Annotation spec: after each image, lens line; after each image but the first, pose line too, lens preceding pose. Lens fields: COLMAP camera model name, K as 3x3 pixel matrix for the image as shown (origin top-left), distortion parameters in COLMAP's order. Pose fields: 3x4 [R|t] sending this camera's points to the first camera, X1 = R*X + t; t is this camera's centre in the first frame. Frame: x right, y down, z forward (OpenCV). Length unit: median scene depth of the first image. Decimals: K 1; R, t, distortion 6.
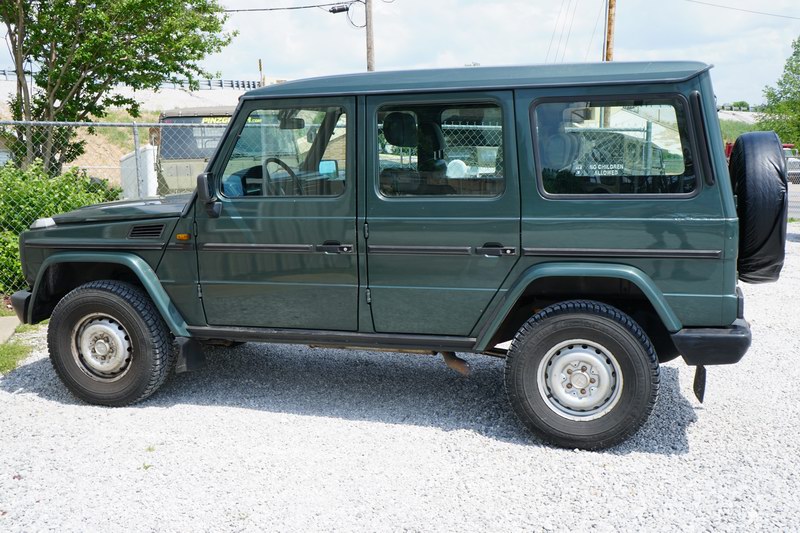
lens RADIAL K [[866.5, 0, 400.0], [0, 866.5, 266.5], [0, 0, 1]] dist [-0.037676, 0.243913]
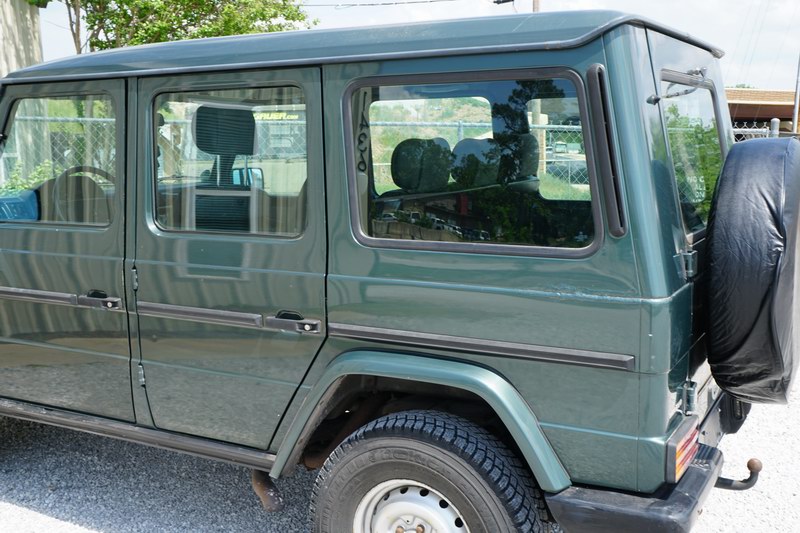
lens RADIAL K [[866.5, 0, 400.0], [0, 866.5, 266.5], [0, 0, 1]] dist [-0.037676, 0.243913]
pose [[0.973367, 0.044266, -0.224939, 0.286673], [-0.044262, 0.999007, 0.005064, -0.058608], [0.224940, 0.005027, 0.974360, 0.361127]]
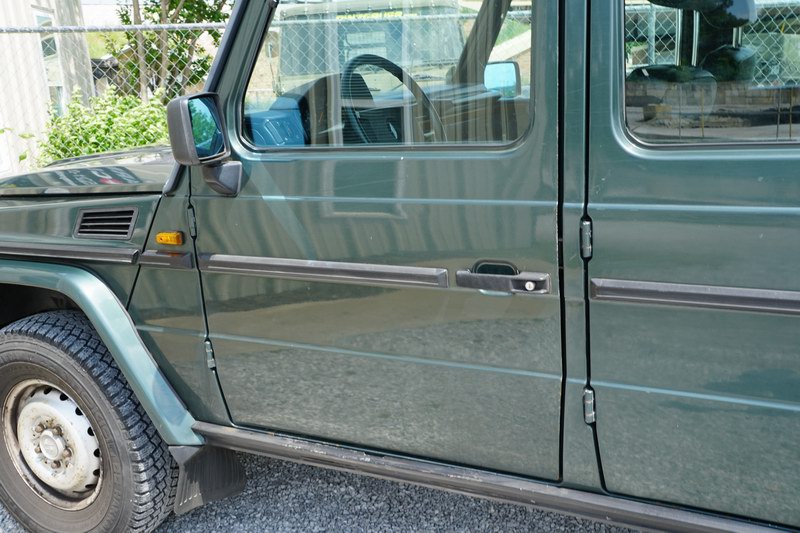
lens RADIAL K [[866.5, 0, 400.0], [0, 866.5, 266.5], [0, 0, 1]] dist [-0.037676, 0.243913]
pose [[0.976445, 0.011196, -0.215477, -0.034168], [0.009071, 0.995640, 0.092837, -0.059504], [0.215577, -0.092604, 0.972086, 0.572604]]
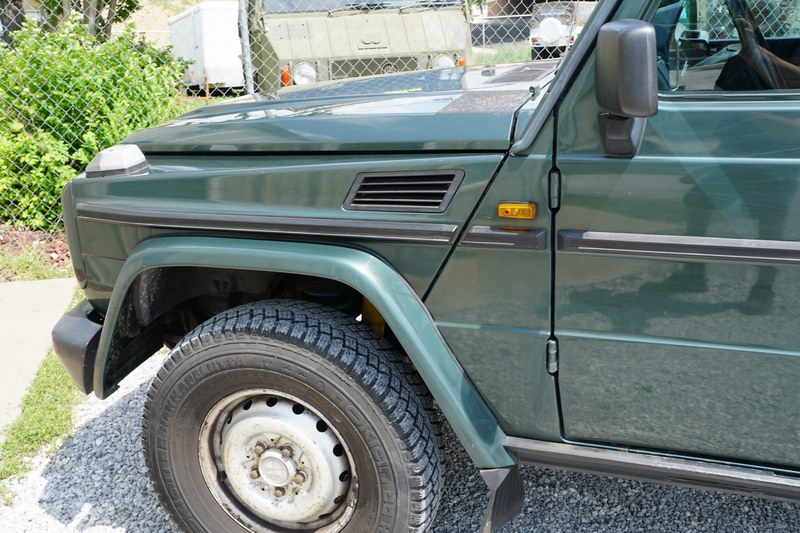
lens RADIAL K [[866.5, 0, 400.0], [0, 866.5, 266.5], [0, 0, 1]] dist [-0.037676, 0.243913]
pose [[0.998889, 0.001982, -0.047075, -0.275662], [0.005206, 0.988352, 0.152099, -0.064579], [0.046828, -0.152175, 0.987244, 0.634464]]
